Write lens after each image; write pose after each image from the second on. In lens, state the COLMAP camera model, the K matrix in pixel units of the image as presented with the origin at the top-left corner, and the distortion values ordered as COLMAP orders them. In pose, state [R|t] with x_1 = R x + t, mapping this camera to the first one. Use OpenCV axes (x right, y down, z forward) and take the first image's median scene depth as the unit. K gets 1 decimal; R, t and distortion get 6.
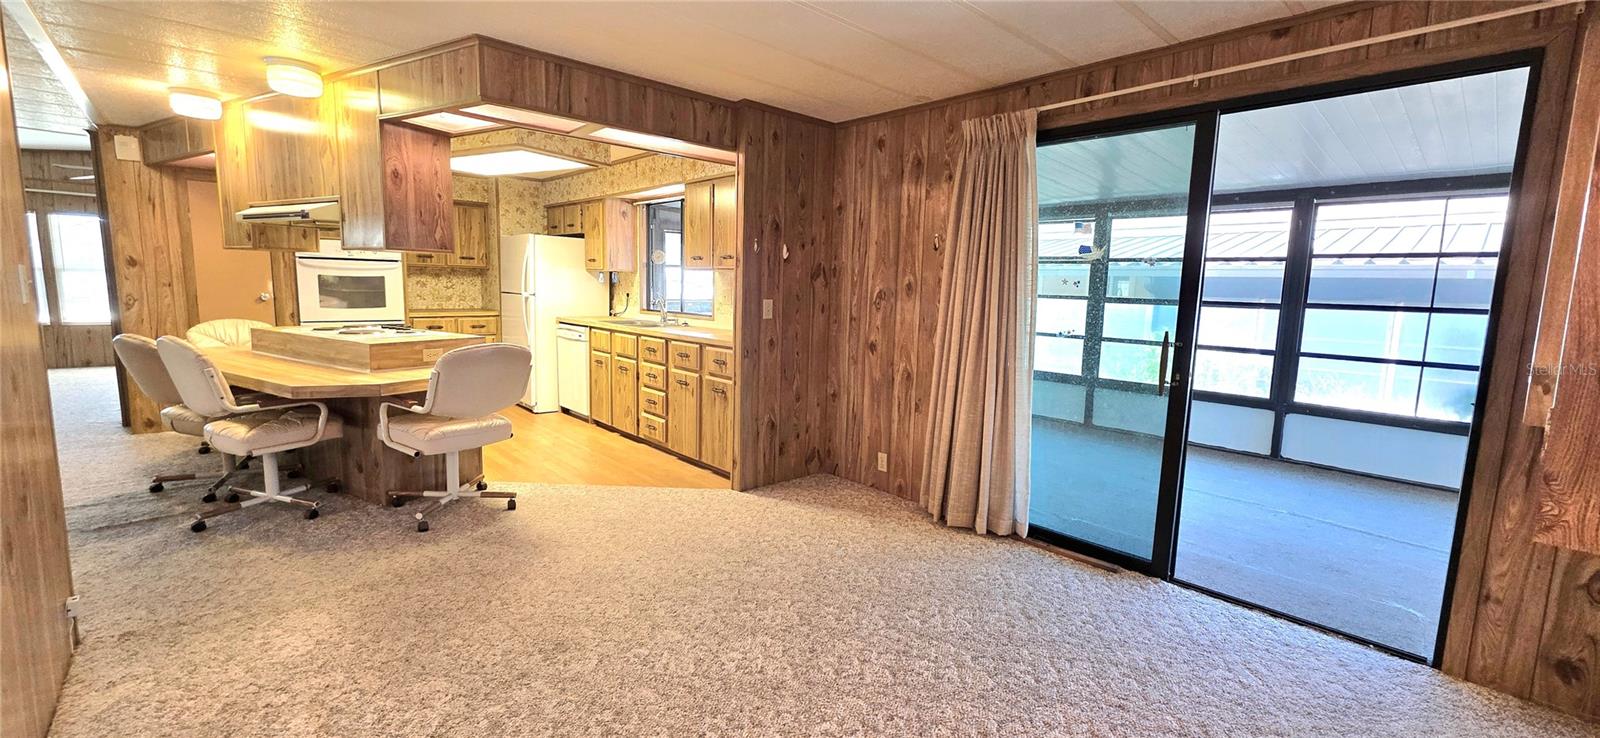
lens RADIAL K [[629.8, 0, 799.2], [0, 629.8, 367.6], [0, 0, 1]] dist [0.000009, 0.000063]
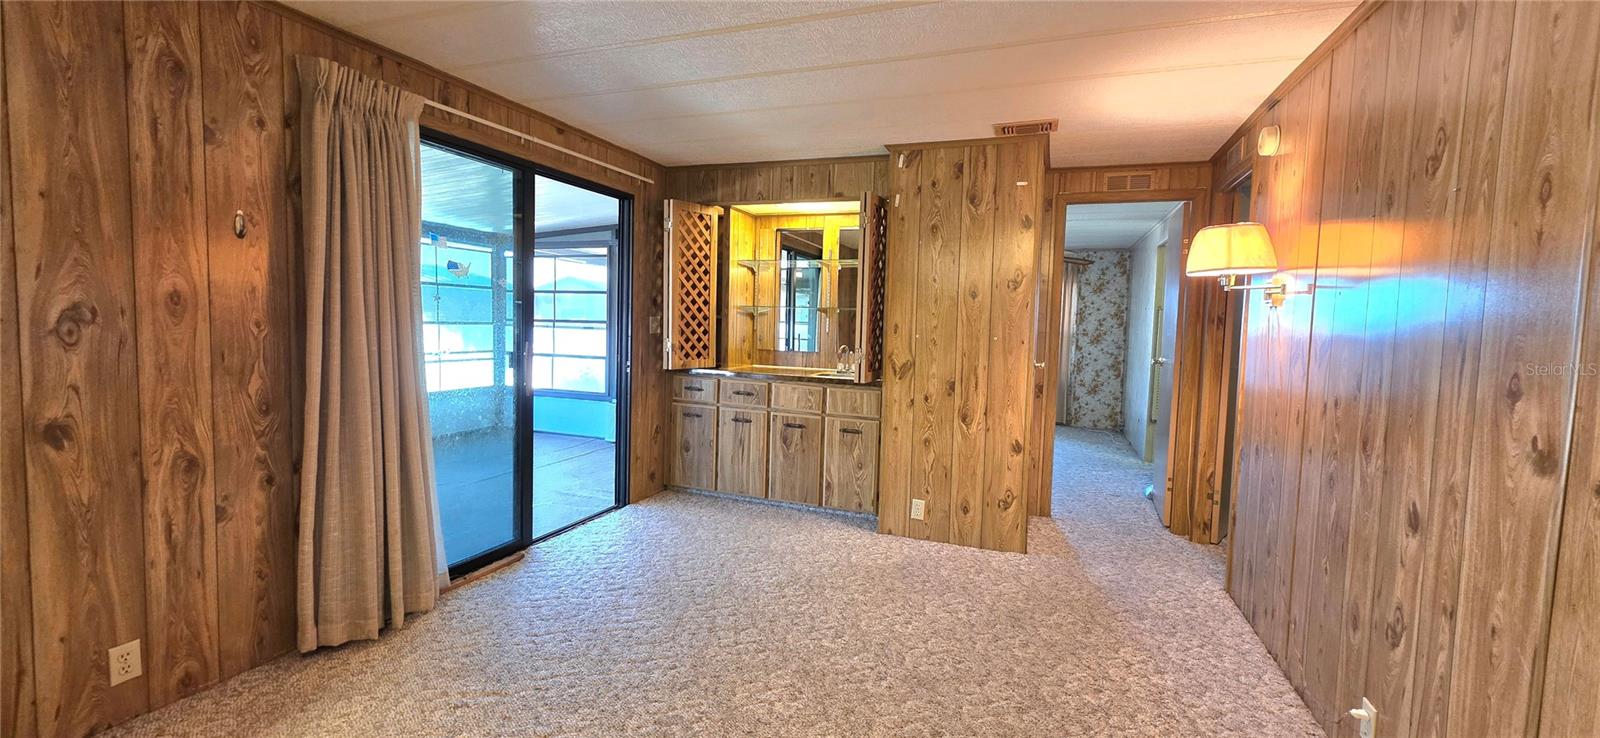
lens RADIAL K [[629.8, 0, 807.7], [0, 629.8, 362.6], [0, 0, 1]] dist [0.000009, 0.000063]
pose [[-0.443082, -0.097134, 0.891203, -0.643308], [0.077244, 0.986279, 0.145900, -0.133142], [-0.893147, 0.133485, -0.429499, 0.914234]]
